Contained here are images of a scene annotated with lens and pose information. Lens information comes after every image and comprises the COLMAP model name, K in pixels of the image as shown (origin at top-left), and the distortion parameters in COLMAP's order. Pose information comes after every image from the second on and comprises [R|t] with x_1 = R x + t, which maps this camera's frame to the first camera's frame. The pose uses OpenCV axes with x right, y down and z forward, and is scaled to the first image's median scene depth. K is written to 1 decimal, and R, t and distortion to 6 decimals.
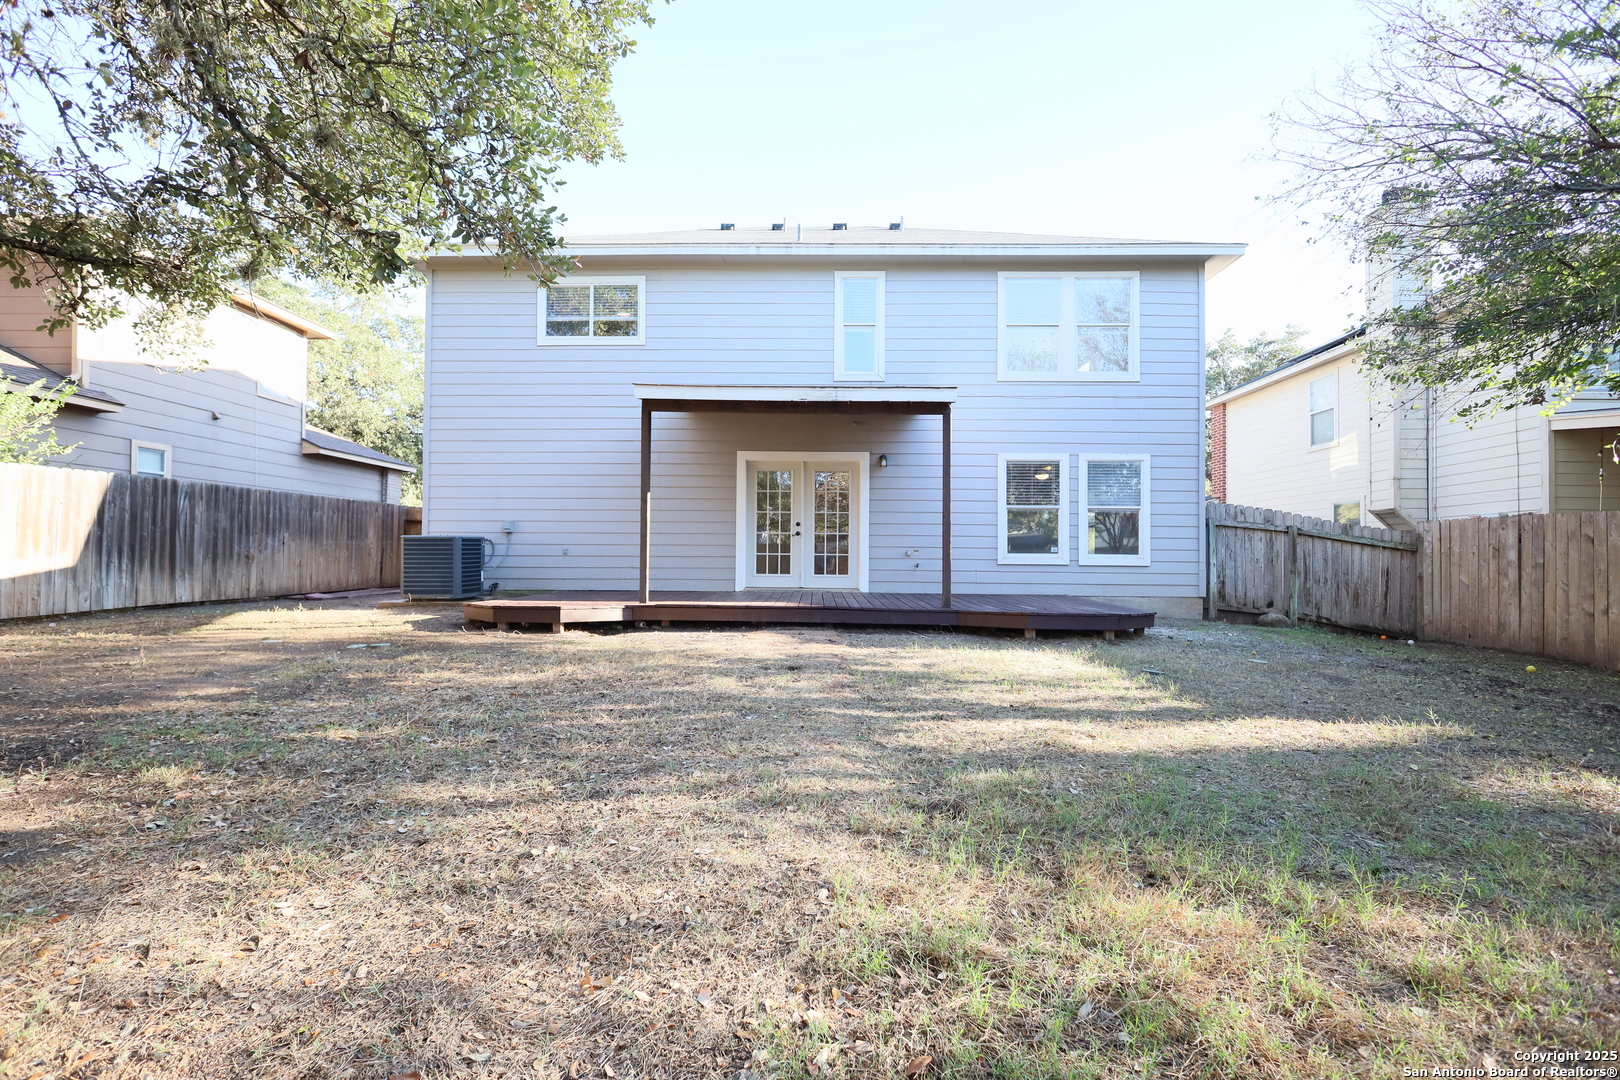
lens RADIAL K [[749.3, 0, 815.1], [0, 749.3, 543.2], [0, 0, 1]] dist [-0.003285, 0.001071]
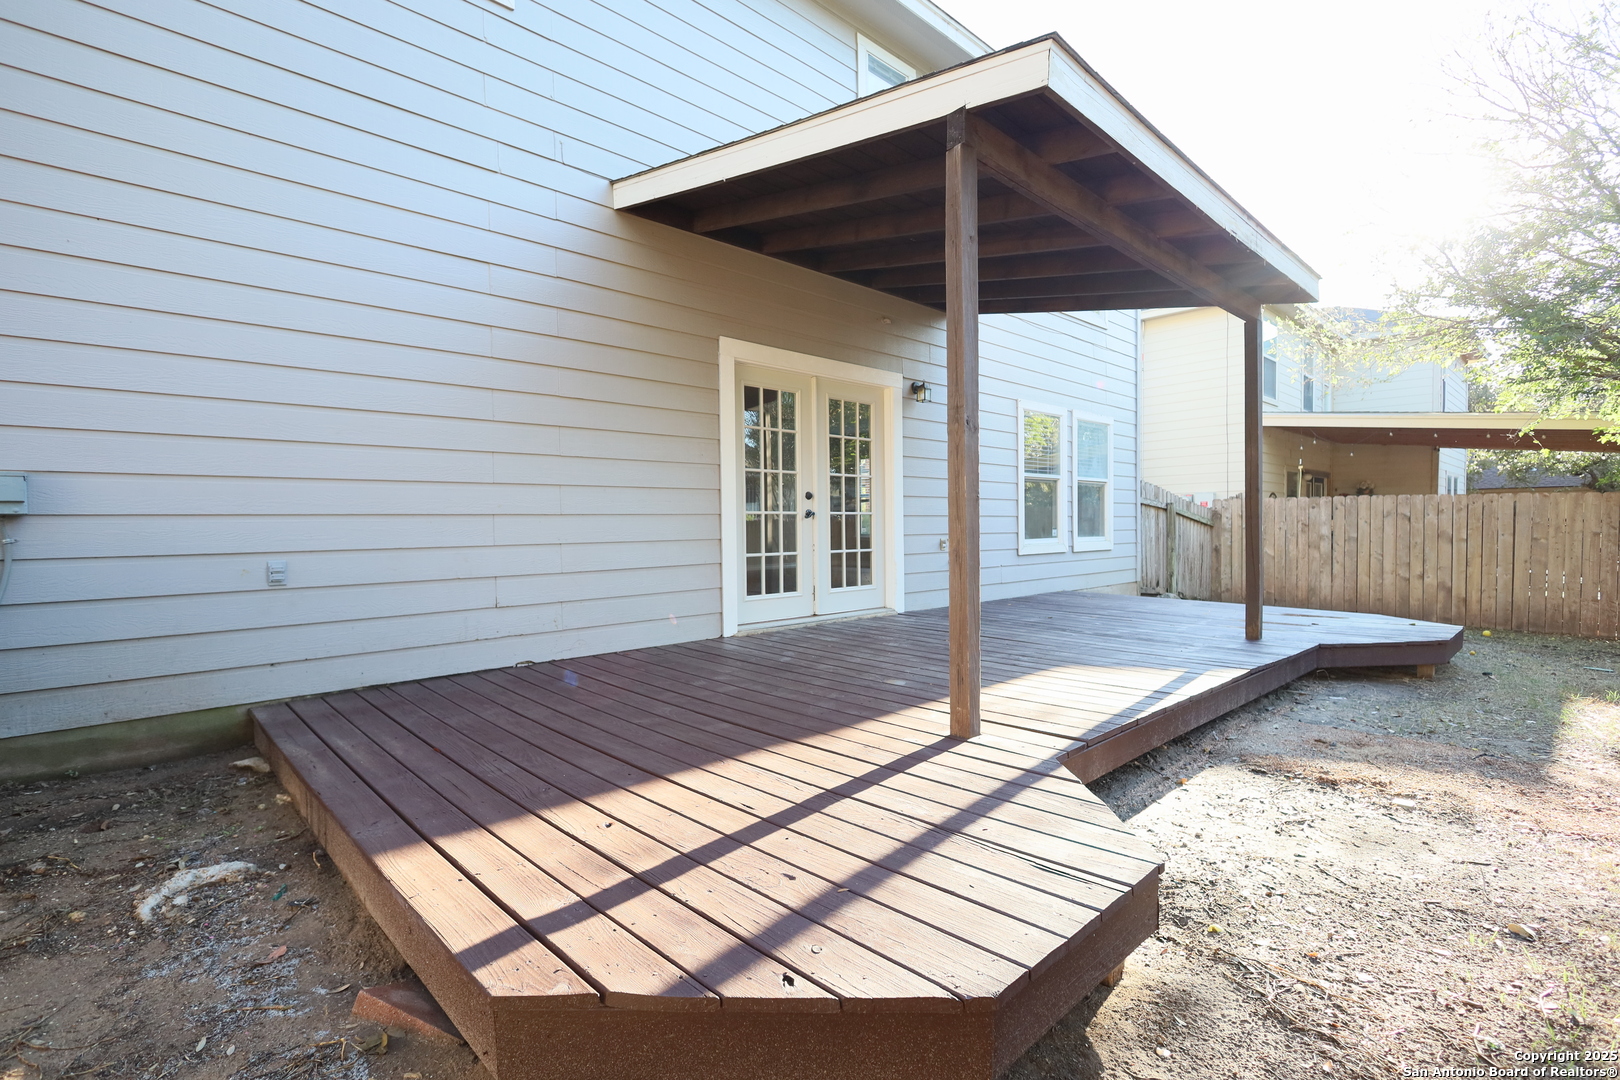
lens RADIAL K [[749.3, 0, 807.5], [0, 749.3, 538.9], [0, 0, 1]] dist [-0.003285, 0.001071]
pose [[0.713933, -0.029643, 0.699587, -0.401332], [0.001850, 0.999180, 0.040449, -0.016753], [-0.700212, -0.027584, 0.713402, 0.641014]]
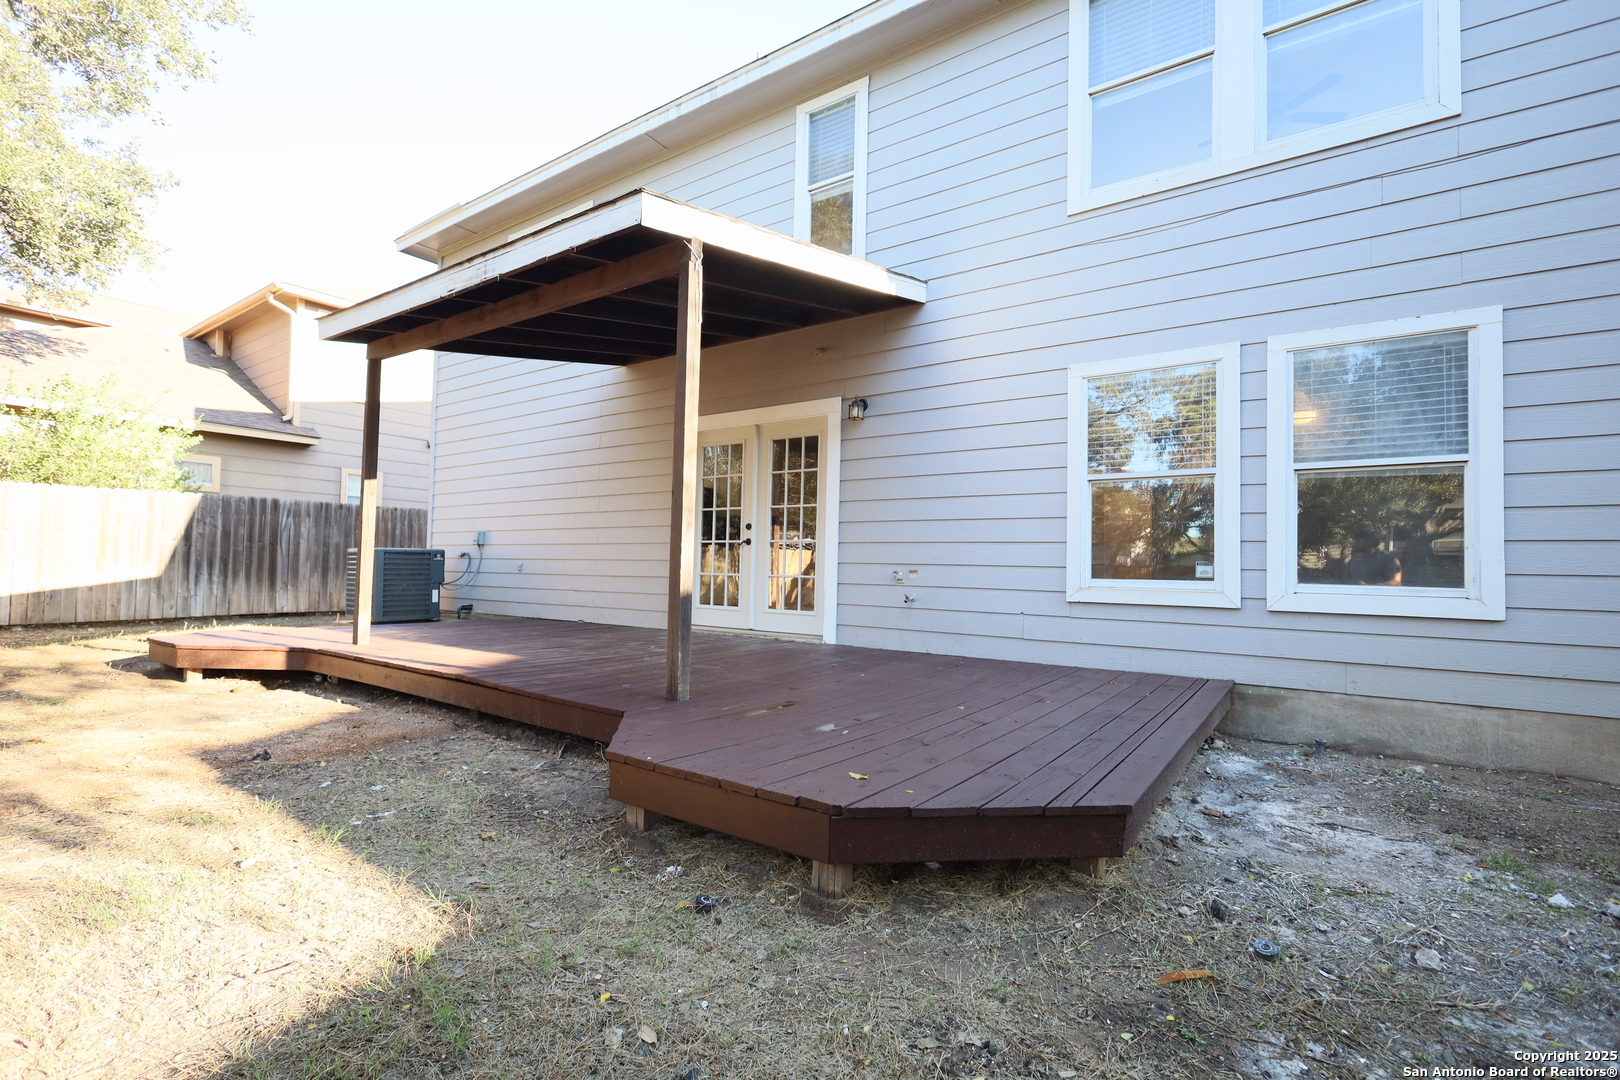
lens RADIAL K [[749.3, 0, 812.8], [0, 749.3, 540.3], [0, 0, 1]] dist [-0.003285, 0.001071]
pose [[0.824146, -0.013790, -0.566209, 0.383075], [-0.003336, 0.999568, -0.029200, 0.003964], [0.566367, 0.025954, 0.823744, 0.530811]]
